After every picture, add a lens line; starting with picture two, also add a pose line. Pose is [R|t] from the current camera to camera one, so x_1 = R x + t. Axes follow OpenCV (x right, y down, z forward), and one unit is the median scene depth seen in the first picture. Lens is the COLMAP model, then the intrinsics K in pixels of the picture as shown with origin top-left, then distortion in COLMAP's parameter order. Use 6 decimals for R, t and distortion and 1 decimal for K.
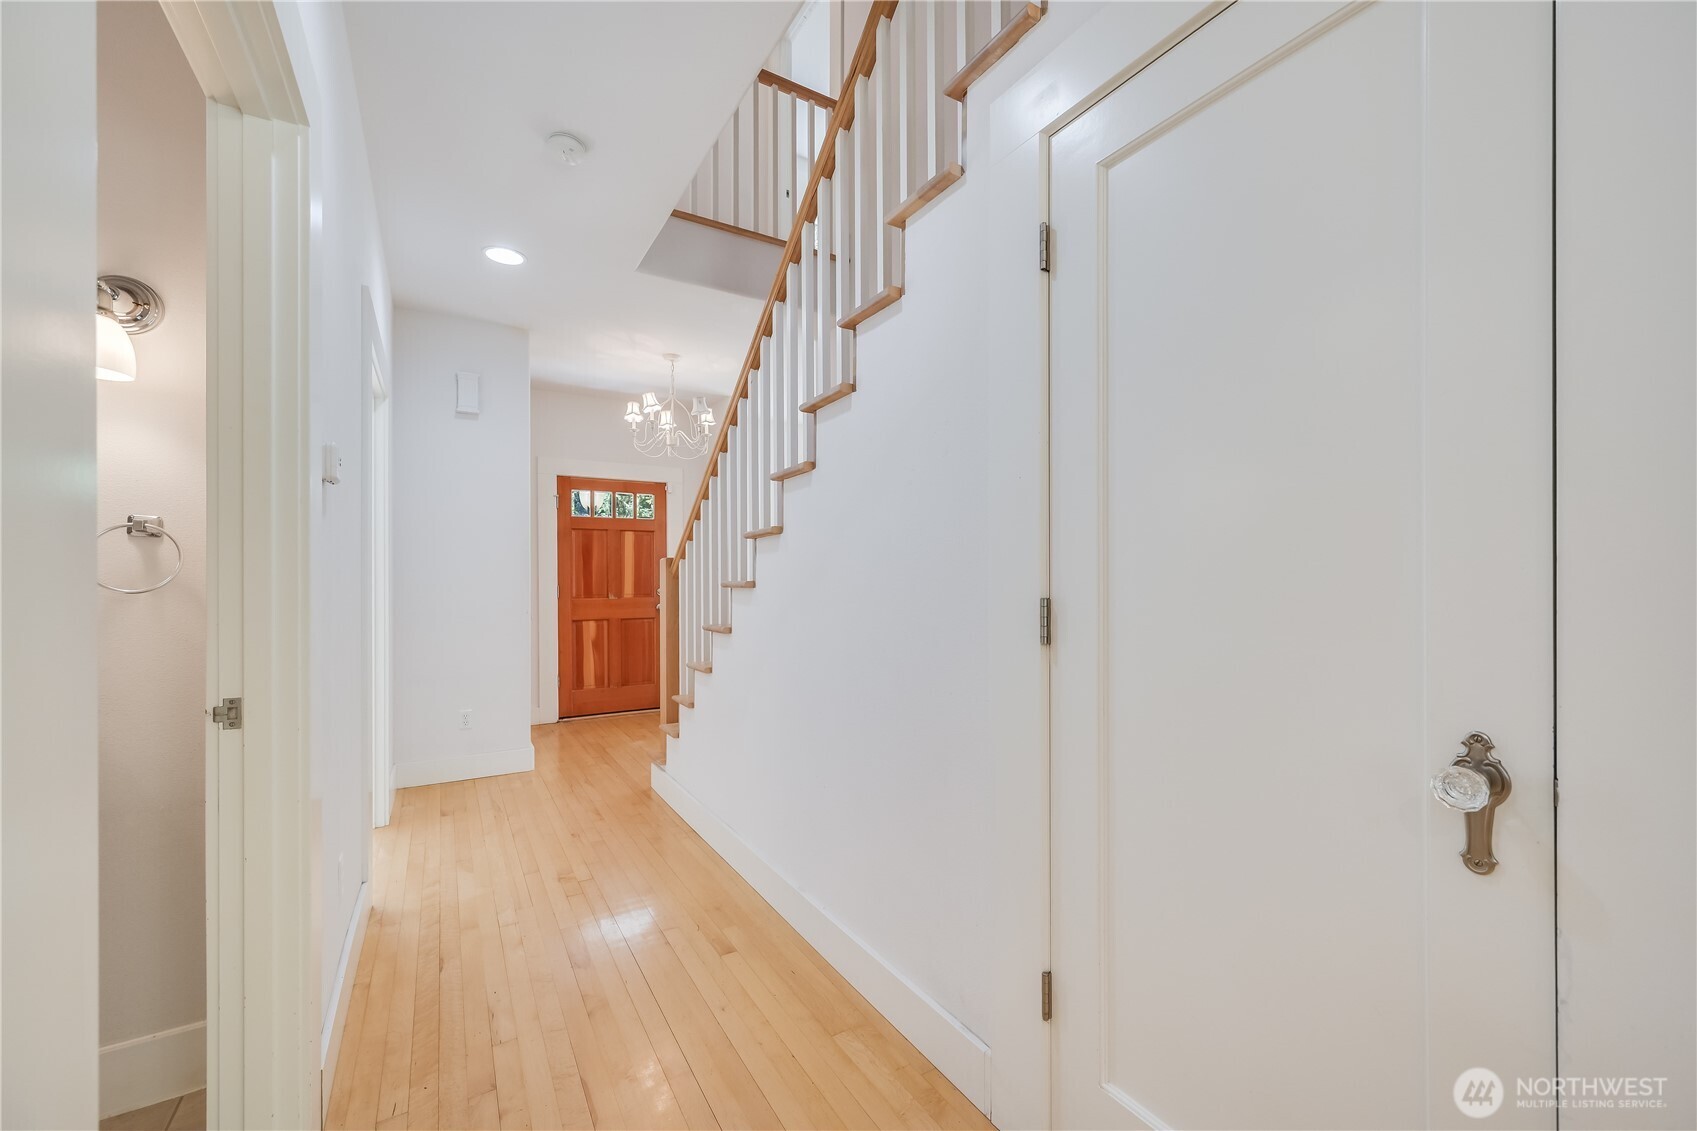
lens RADIAL K [[672.0, 0, 848.2], [0, 672.0, 579.9], [0, 0, 1]] dist [-0.000010, 0.000013]
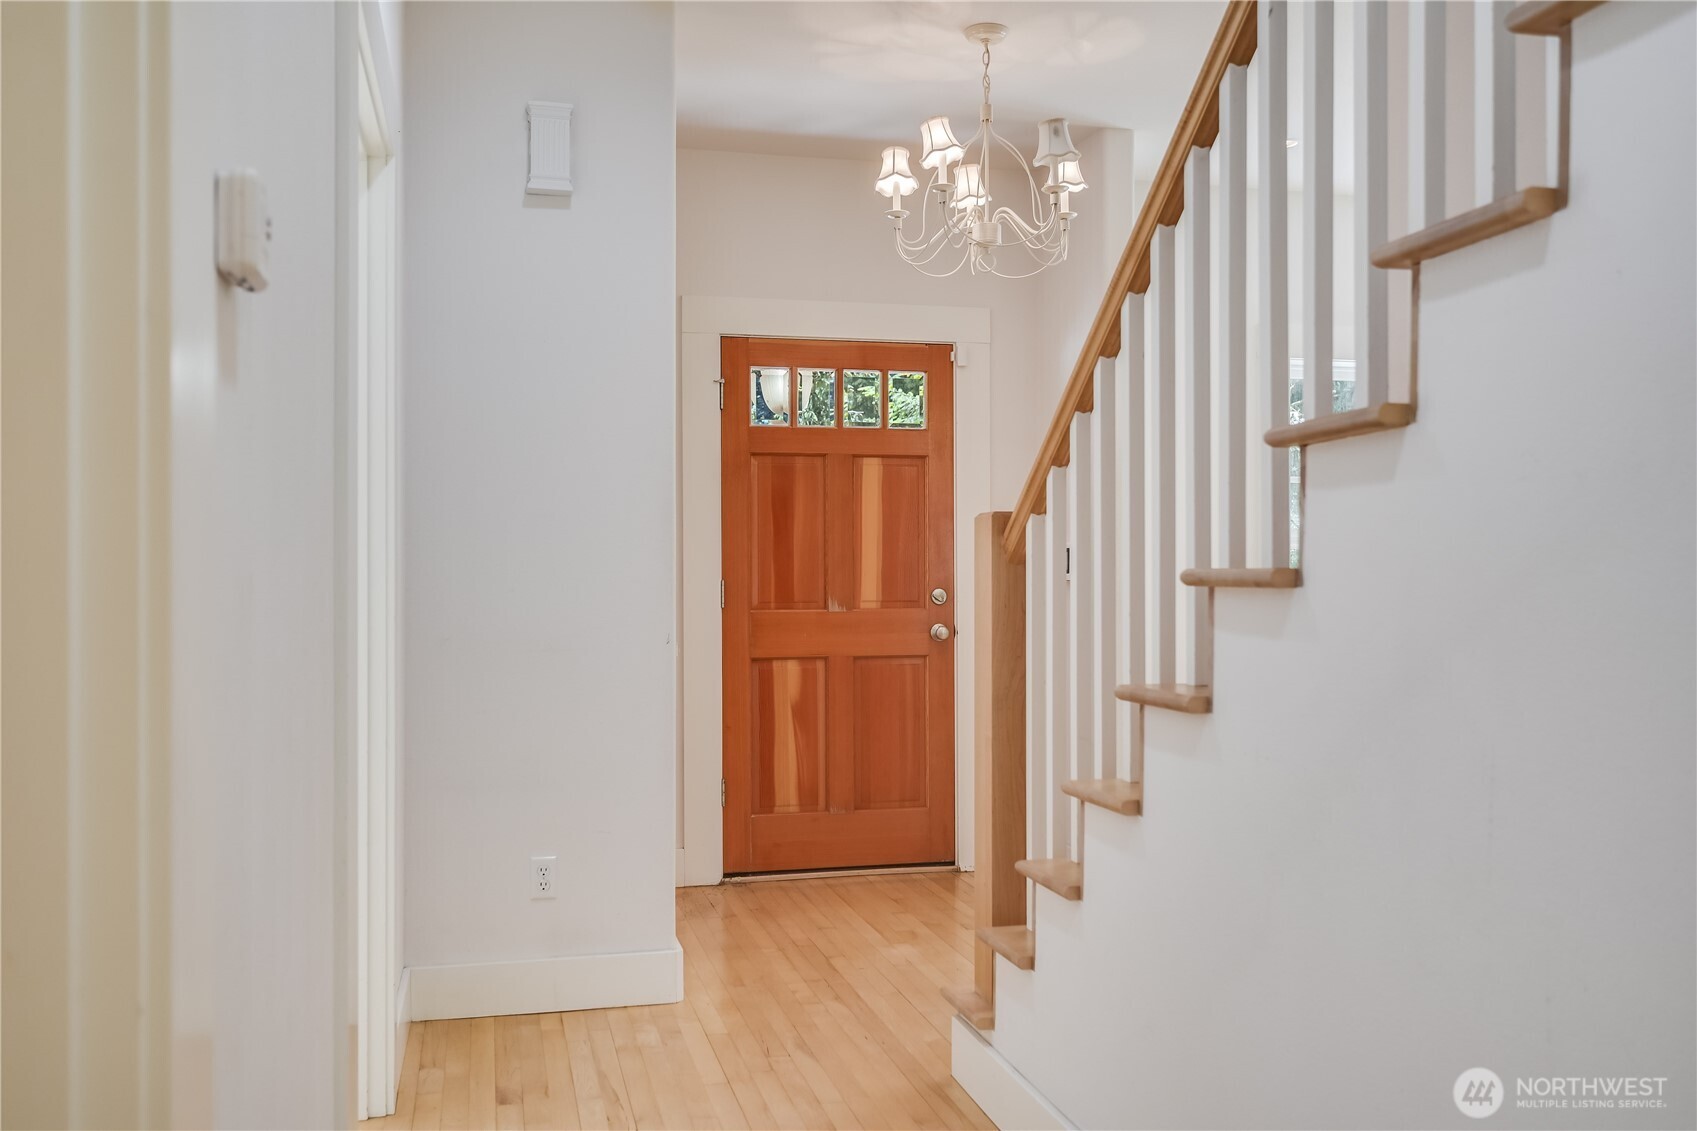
lens RADIAL K [[1452.9, 0, 849.3], [0, 1452.9, 576.0], [0, 0, 1]] dist [0.001943, -0.003500]
pose [[0.955326, 0.003288, -0.295535, -0.075877], [-0.002250, 0.999990, 0.003853, 0.001835], [0.295544, -0.003016, 0.955324, 0.115117]]
